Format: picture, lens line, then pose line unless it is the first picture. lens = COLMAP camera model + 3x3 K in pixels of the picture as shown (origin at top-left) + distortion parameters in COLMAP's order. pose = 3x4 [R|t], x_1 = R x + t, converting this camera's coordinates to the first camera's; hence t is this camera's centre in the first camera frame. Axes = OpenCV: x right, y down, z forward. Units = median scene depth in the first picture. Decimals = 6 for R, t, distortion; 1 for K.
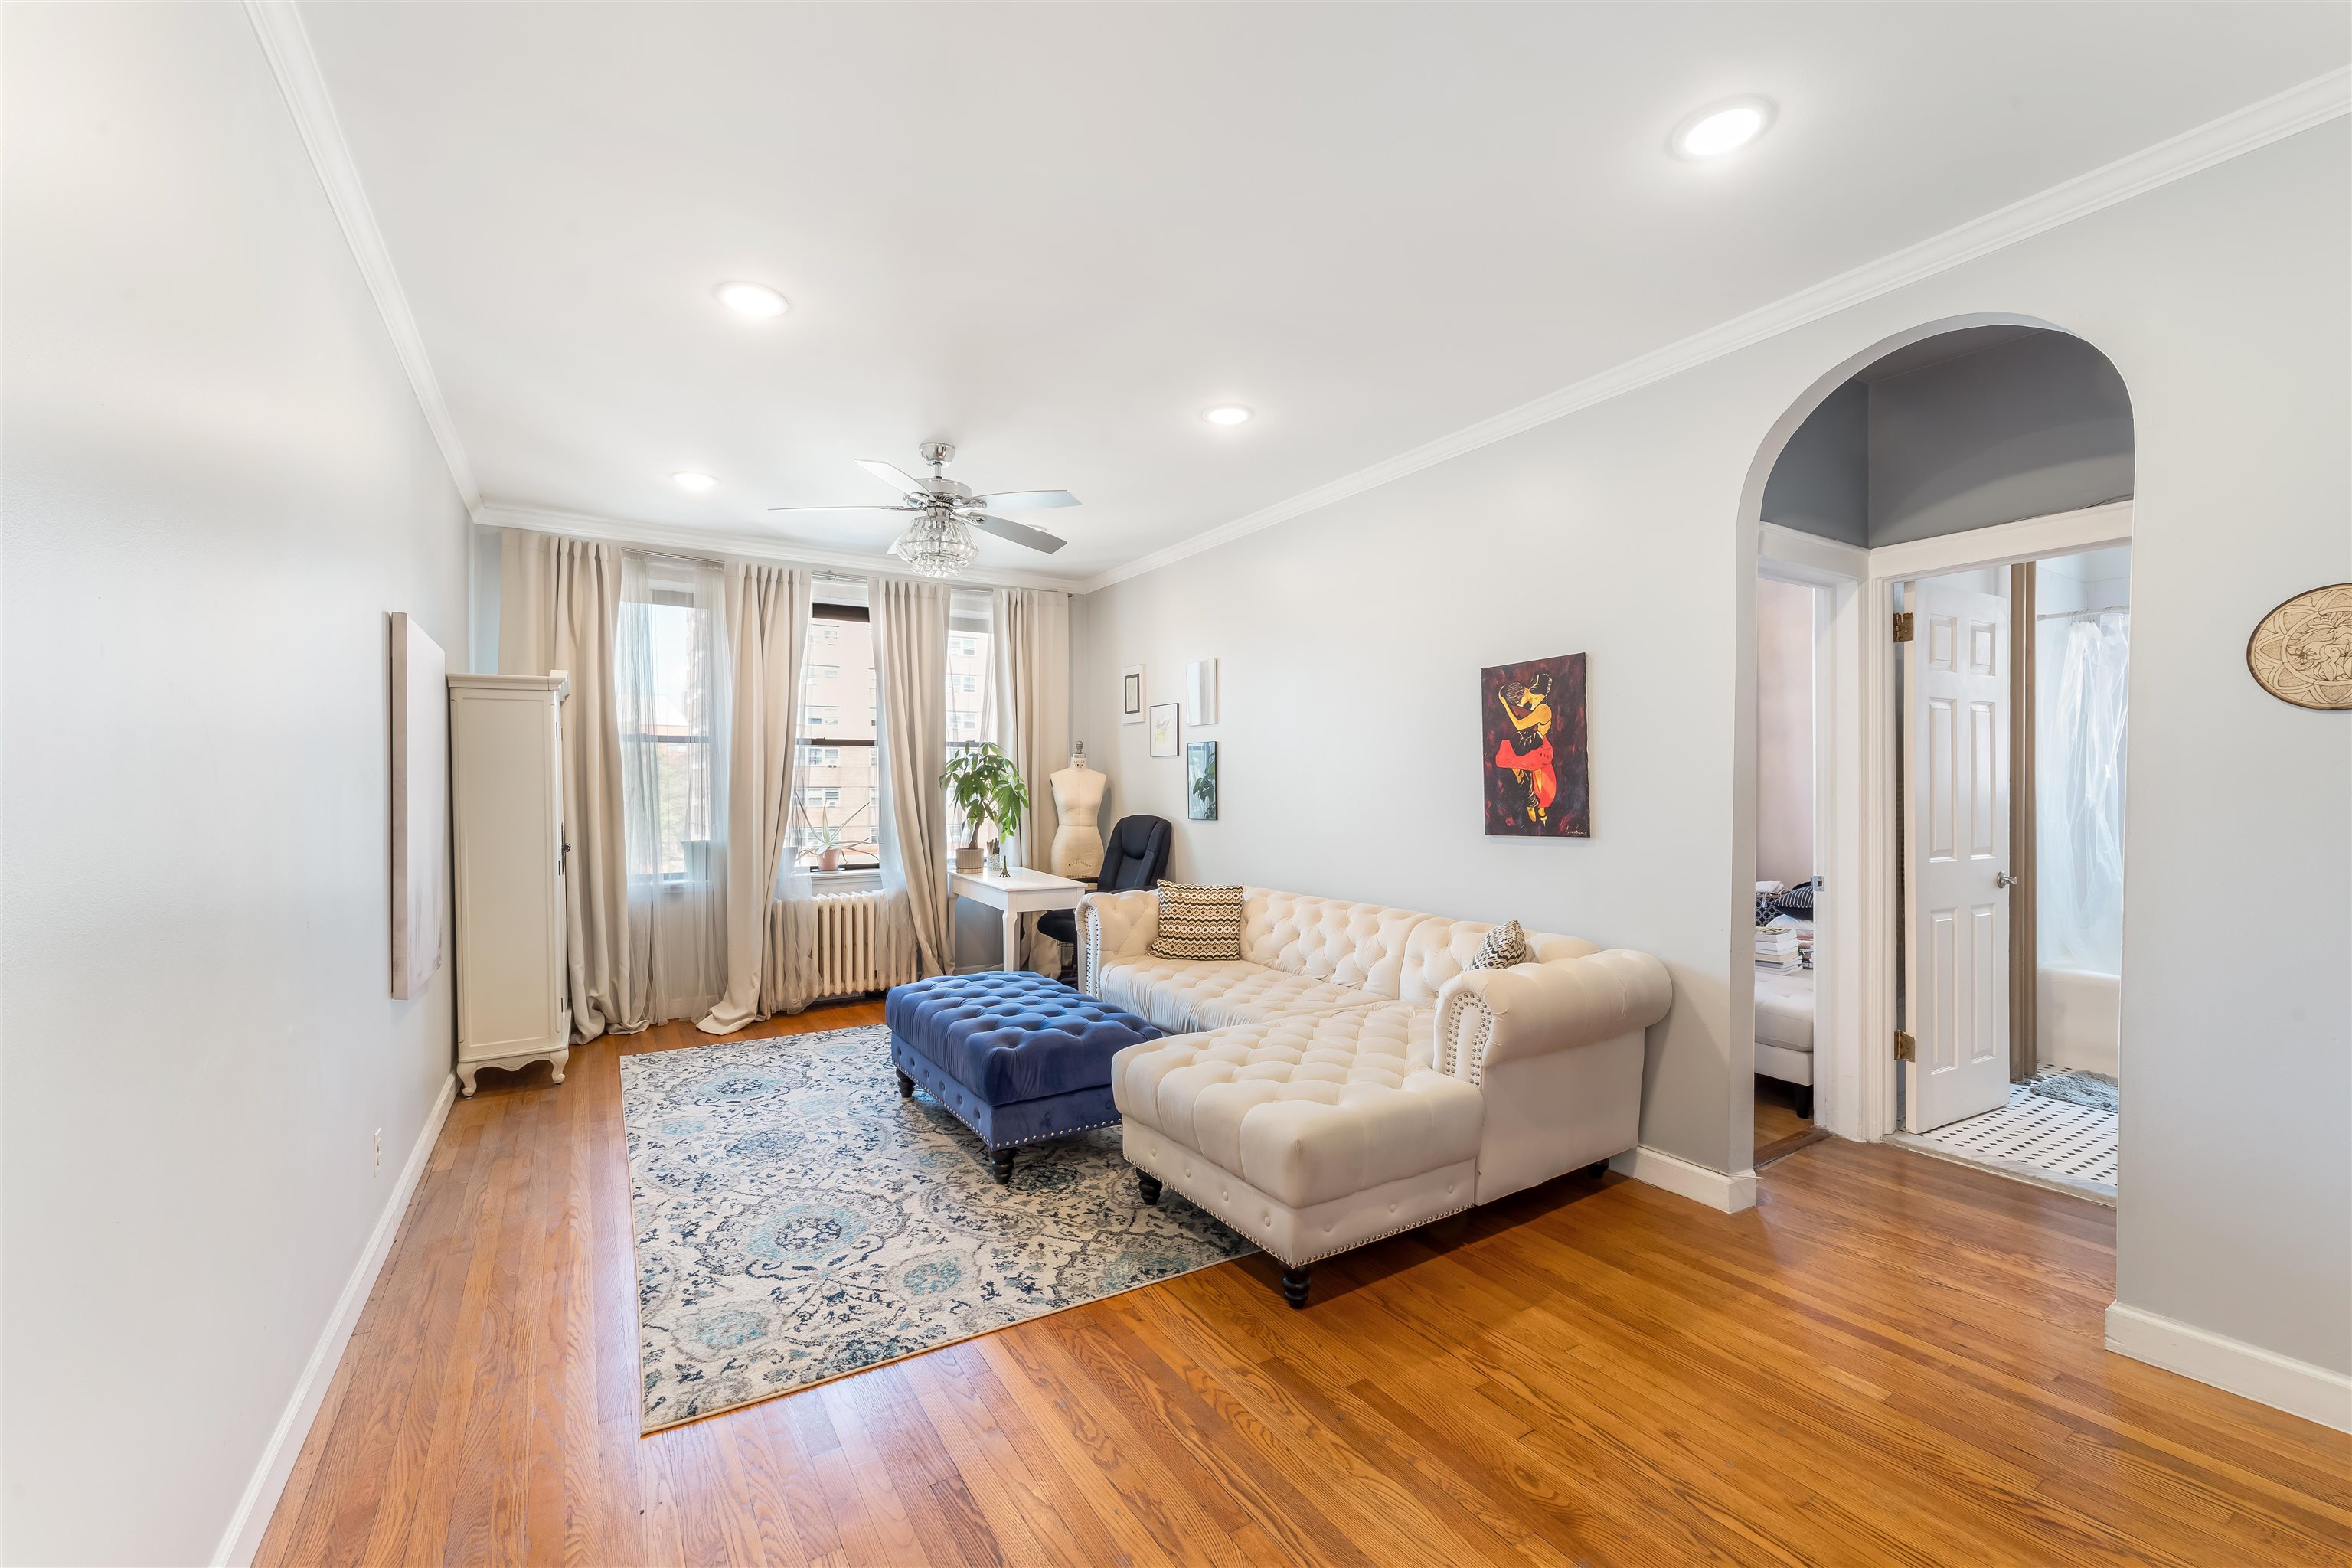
lens RADIAL K [[954.4, 0, 1176.0], [0, 954.4, 784.0], [0, 0, 1]] dist [0.002798, -0.000080]
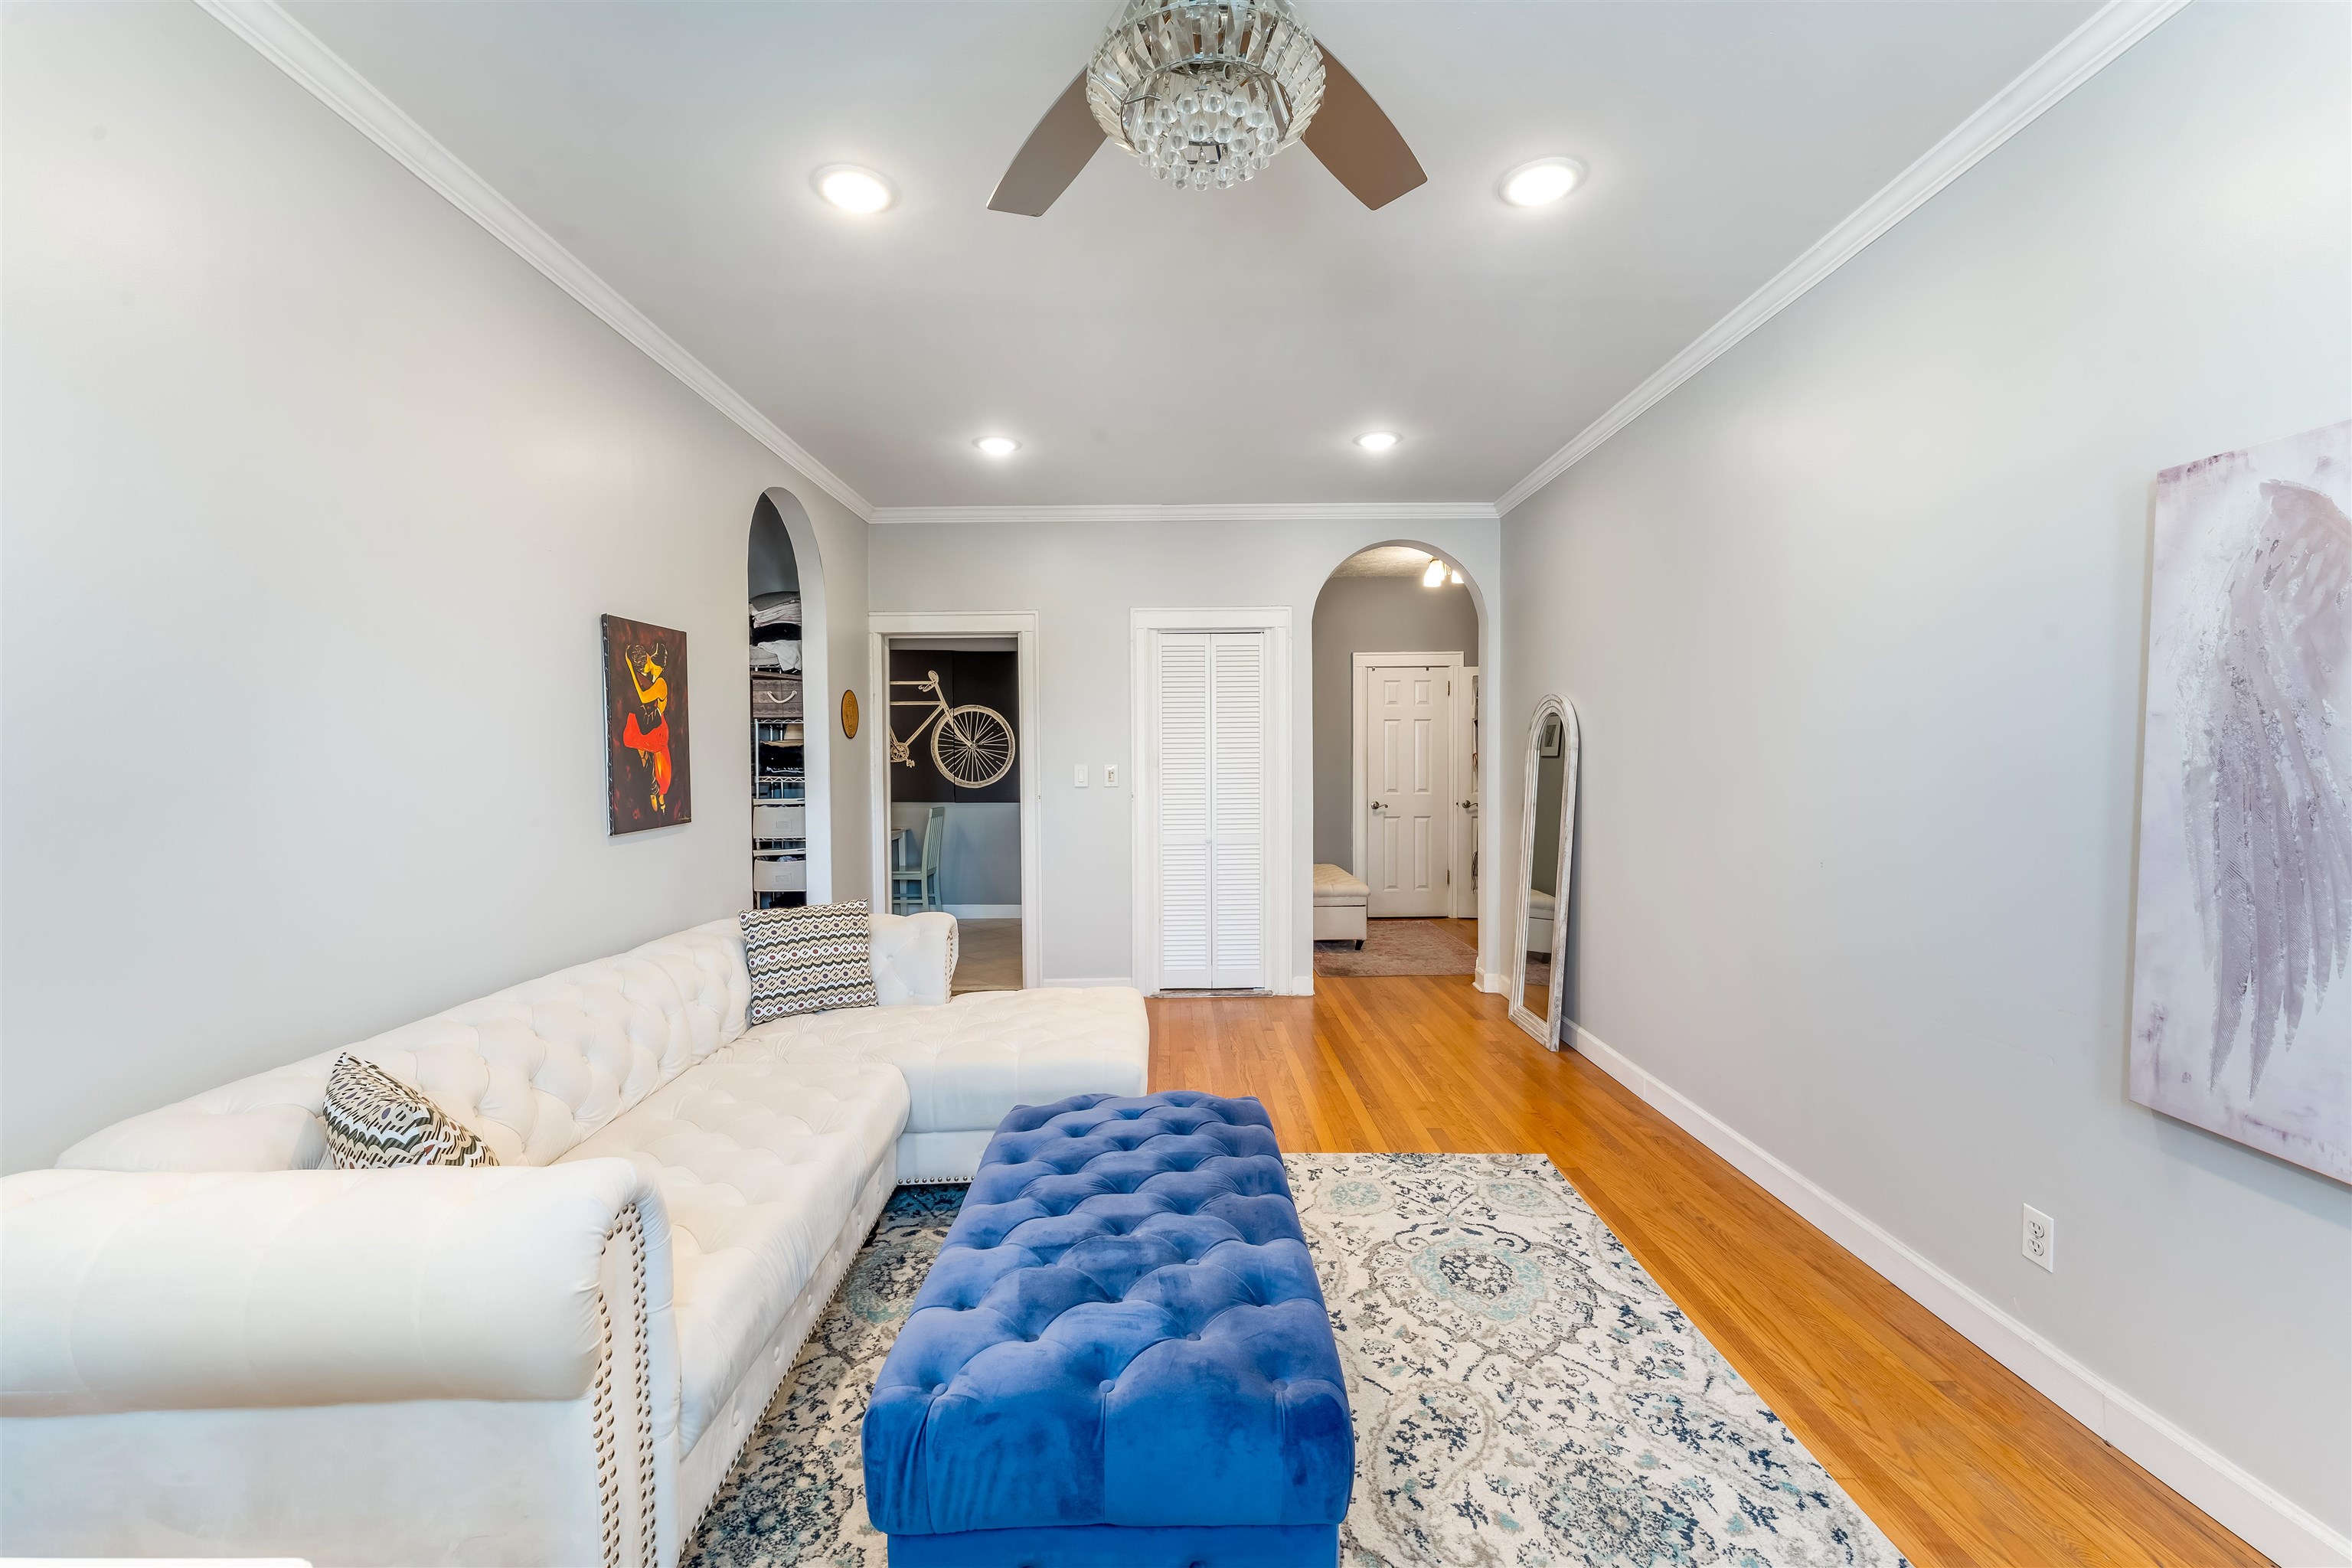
lens RADIAL K [[944.1, 0, 1176.0], [0, 944.1, 784.0], [0, 0, 1]] dist [-0.000173, 0.000092]
pose [[-0.848164, -0.003360, 0.529723, -0.478700], [0.007425, 0.999806, 0.018231, 0.002317], [-0.529682, 0.019397, -0.847974, 1.474960]]
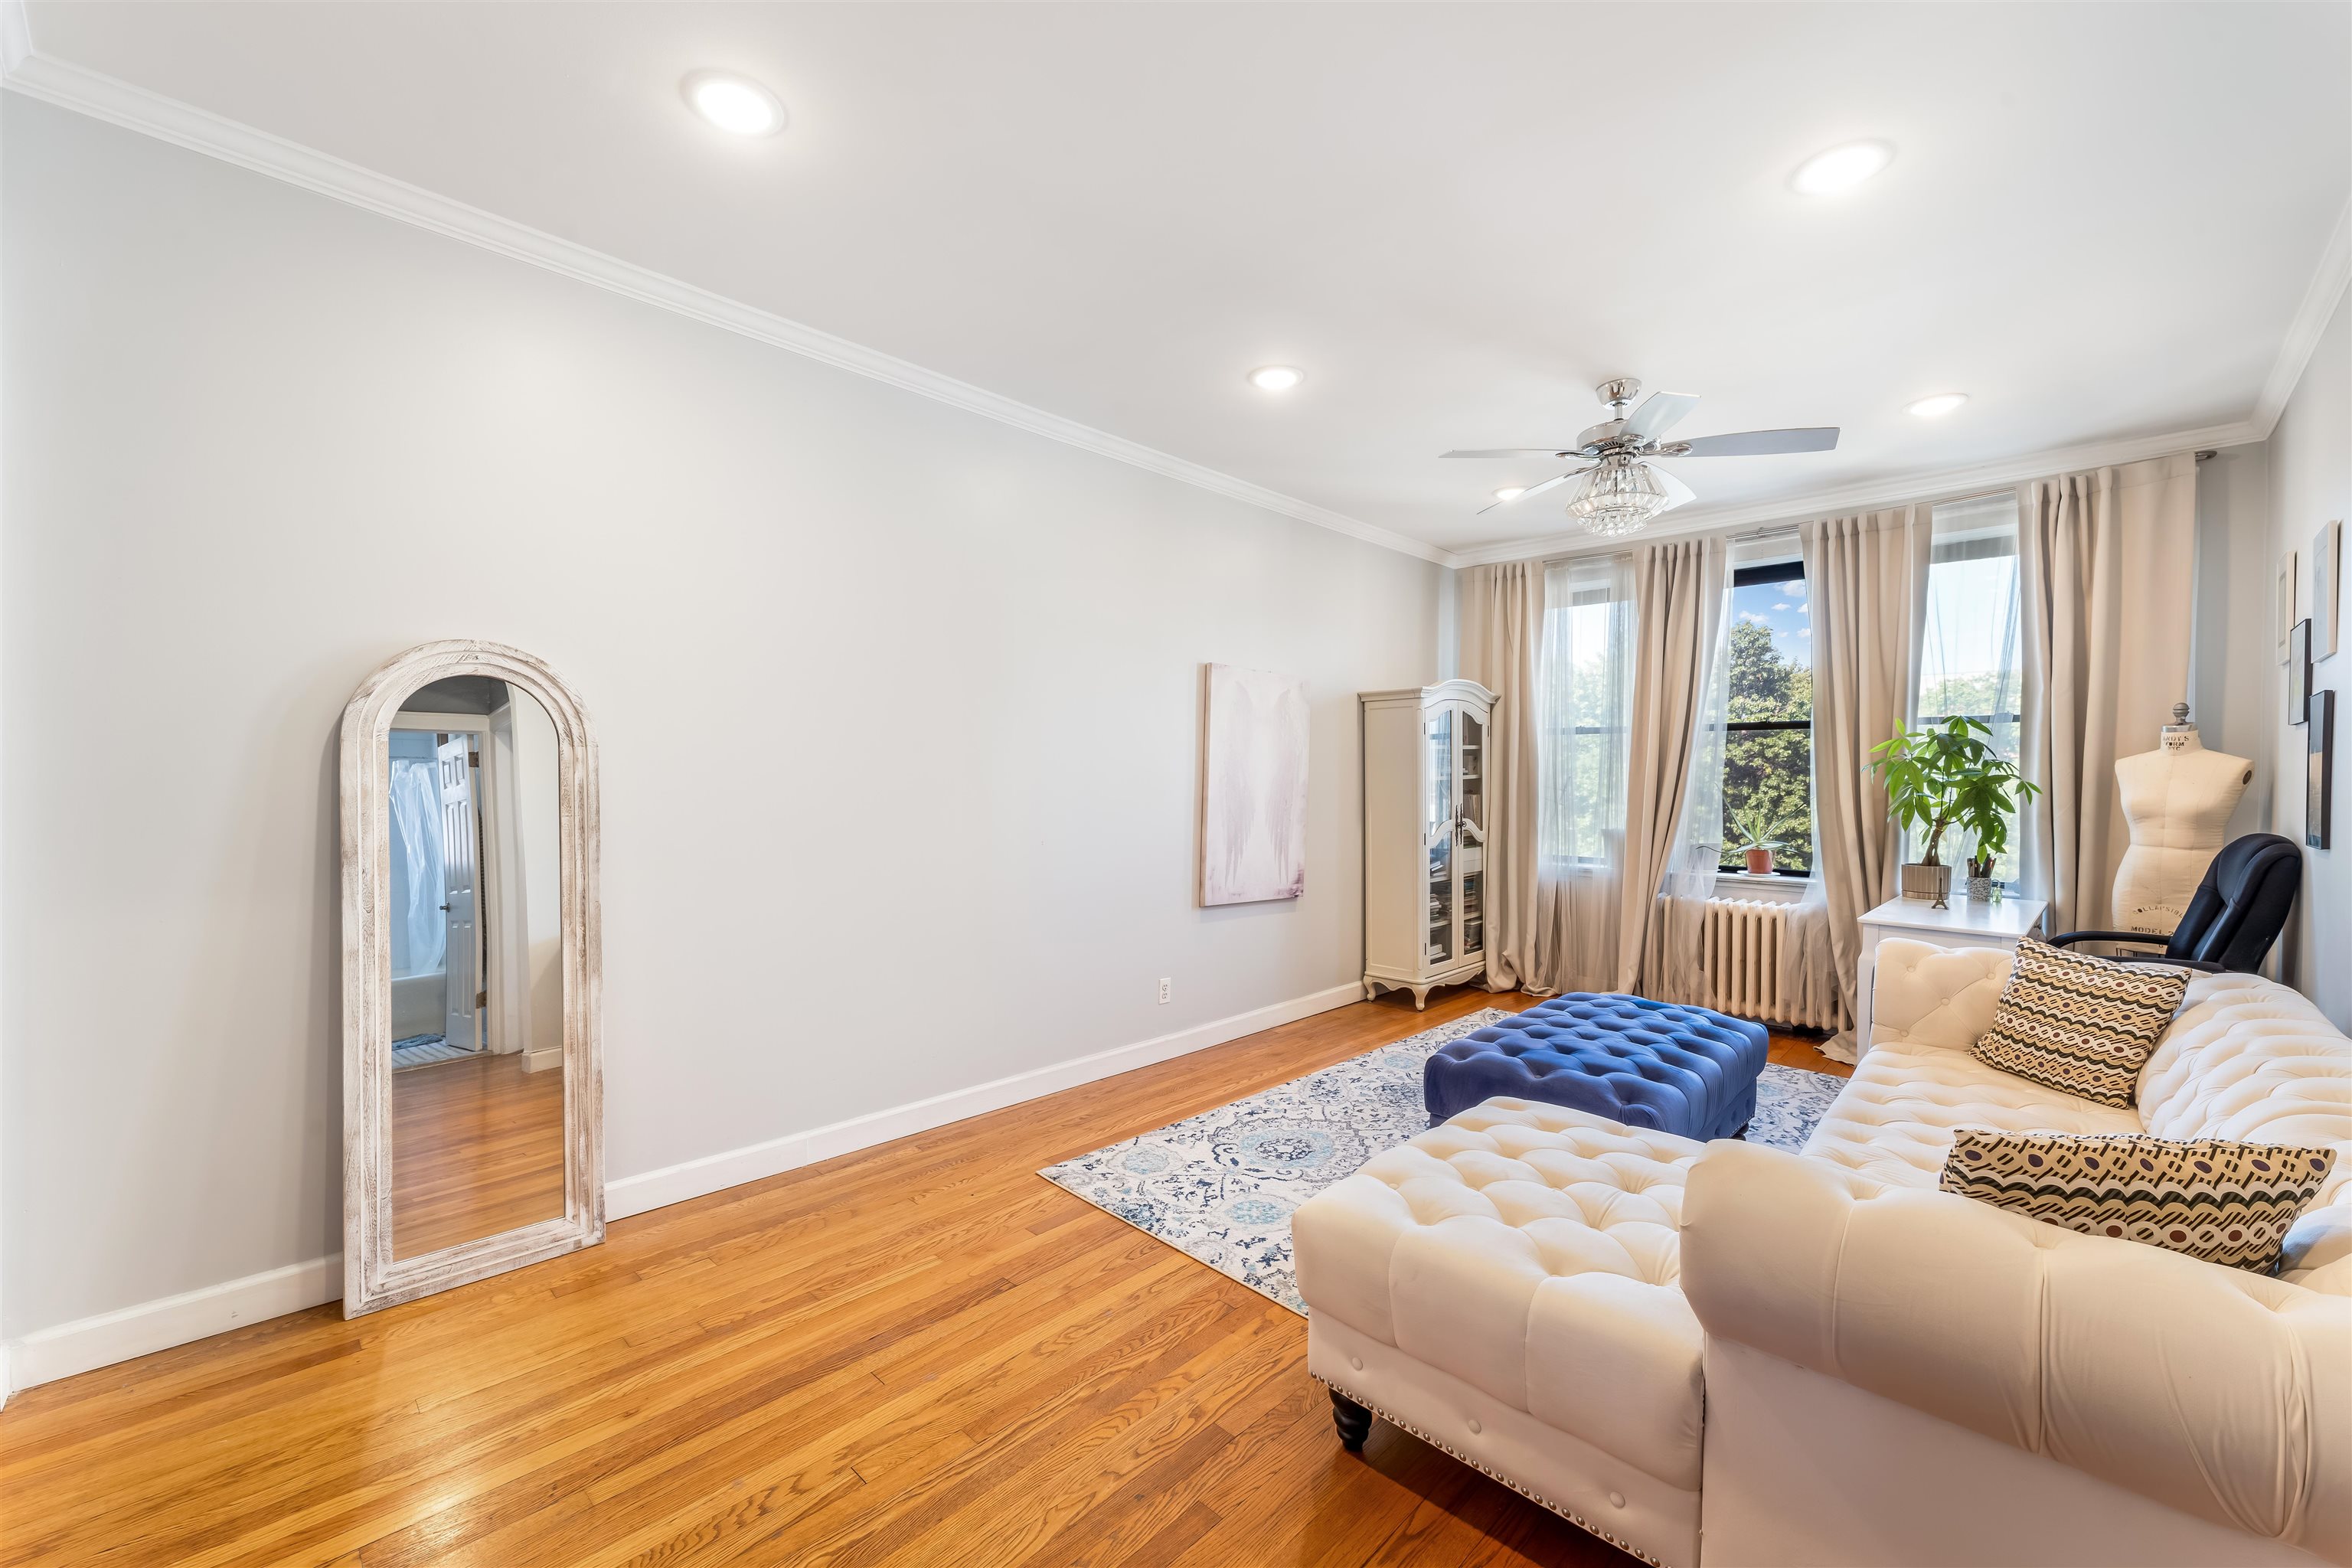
lens RADIAL K [[944.1, 0, 1176.0], [0, 944.1, 784.0], [0, 0, 1]] dist [-0.000173, 0.000092]
pose [[0.238369, 0.014508, -0.971066, 0.561679], [-0.006809, 0.999889, 0.013267, 0.002016], [0.971151, 0.003450, 0.238442, 0.462156]]
